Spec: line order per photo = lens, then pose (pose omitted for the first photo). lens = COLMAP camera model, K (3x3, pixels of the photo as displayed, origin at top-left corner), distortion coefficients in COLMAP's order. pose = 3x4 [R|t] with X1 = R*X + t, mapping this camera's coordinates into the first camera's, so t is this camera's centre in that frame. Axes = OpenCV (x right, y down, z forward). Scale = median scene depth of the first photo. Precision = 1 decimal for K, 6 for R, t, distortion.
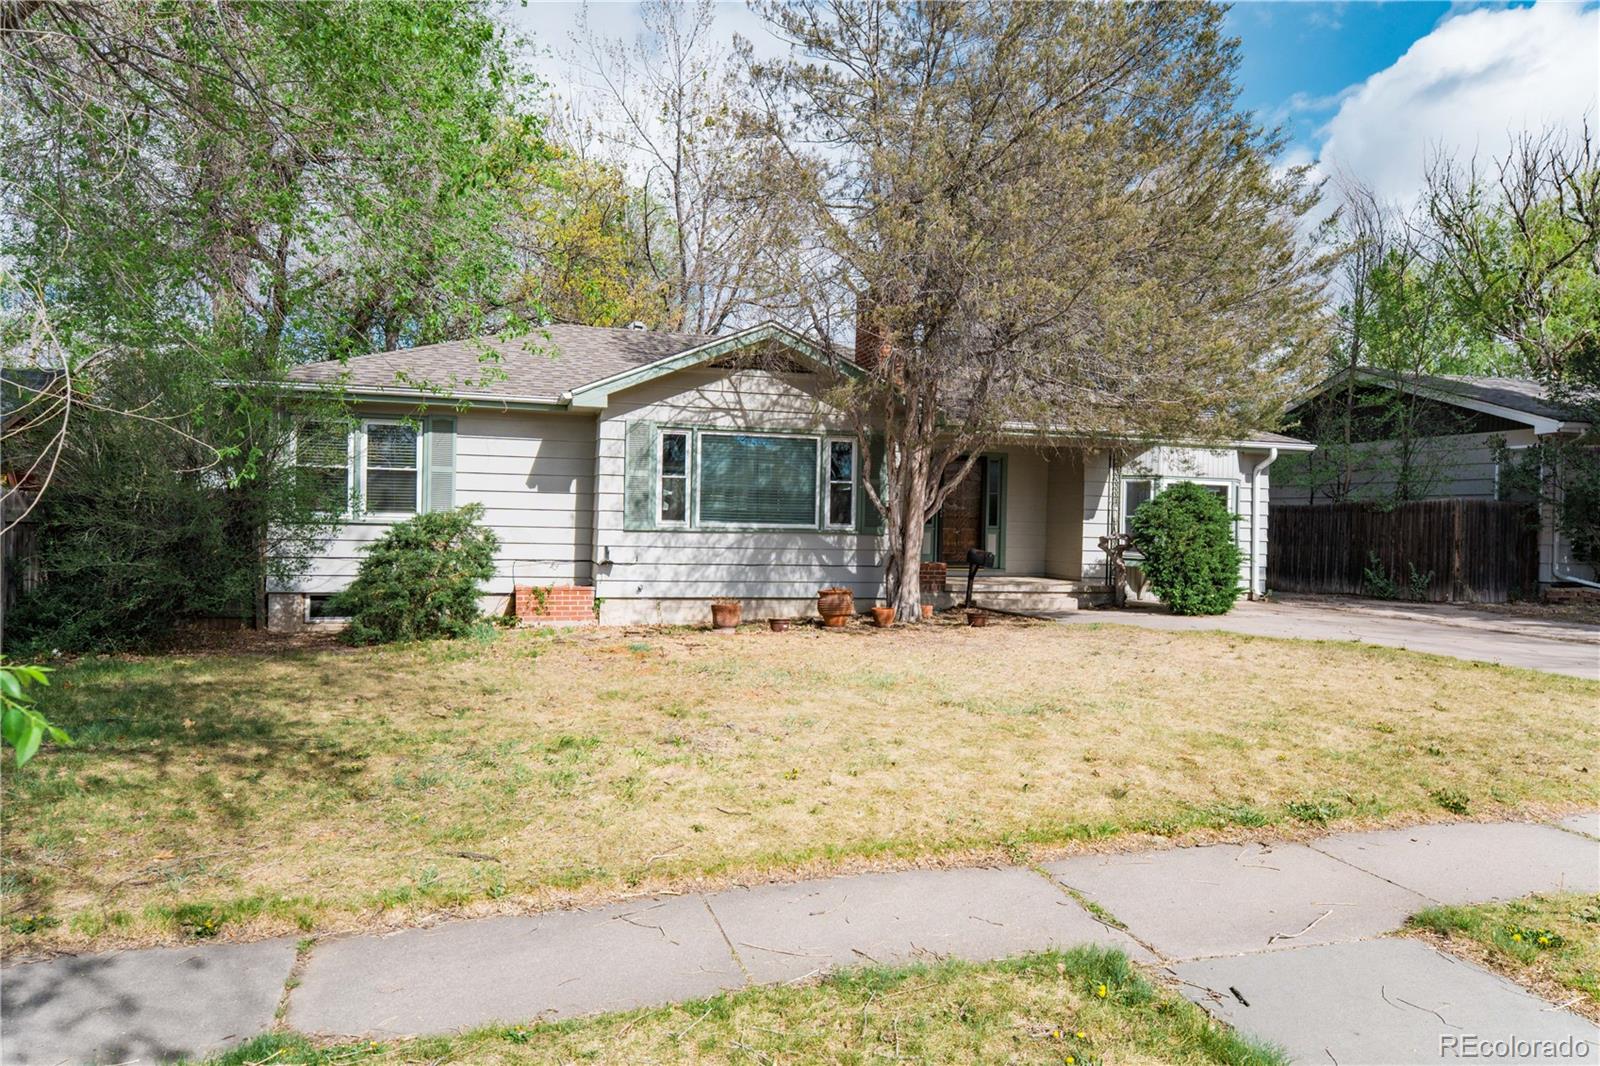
lens RADIAL K [[638.5, 0, 796.5], [0, 638.5, 544.3], [0, 0, 1]] dist [0.002817, 0.000192]
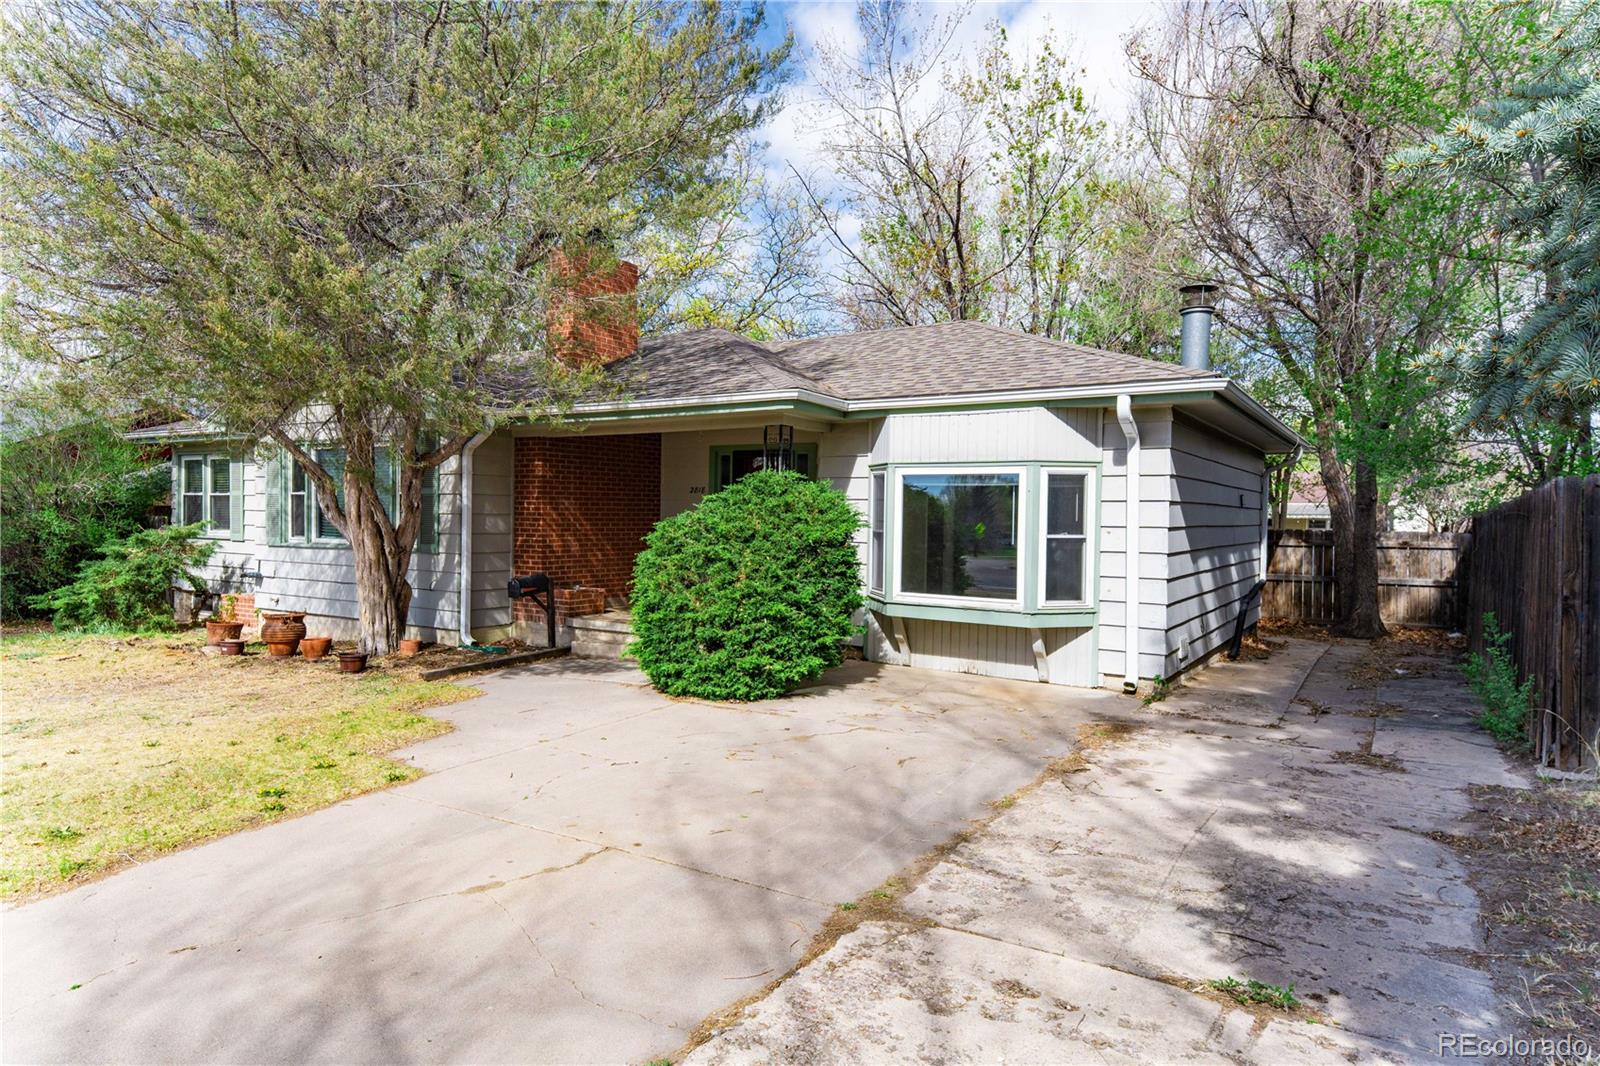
lens RADIAL K [[638.5, 0, 802.7], [0, 638.5, 543.7], [0, 0, 1]] dist [0.002817, 0.000192]
pose [[0.856606, 0.009647, -0.515880, 1.018020], [-0.013950, 0.999893, -0.004467, -0.031529], [0.515782, 0.011023, 0.856649, 0.529017]]
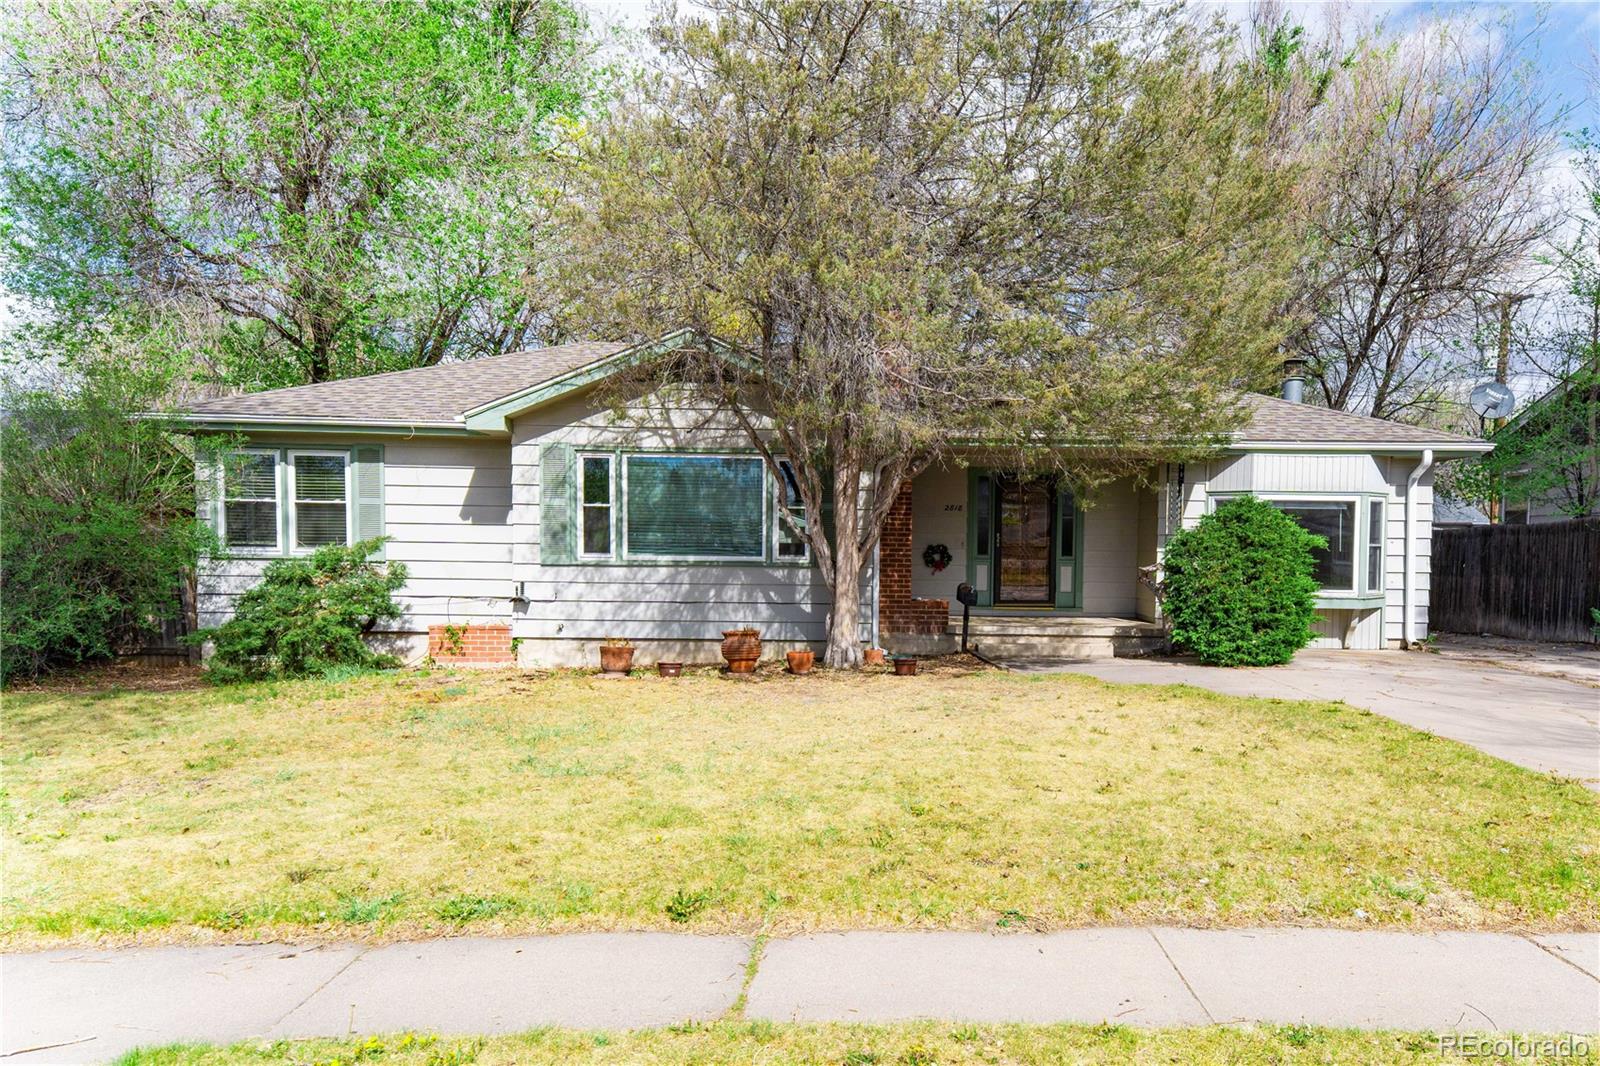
lens RADIAL K [[716.2, 0, 813.1], [0, 716.2, 596.0], [0, 0, 1]] dist [0.030712, -0.000046]
pose [[0.987933, -0.000648, -0.154884, 0.264914], [0.004077, 0.999753, 0.021827, 0.002148], [0.154831, -0.022195, 0.987692, 0.036073]]
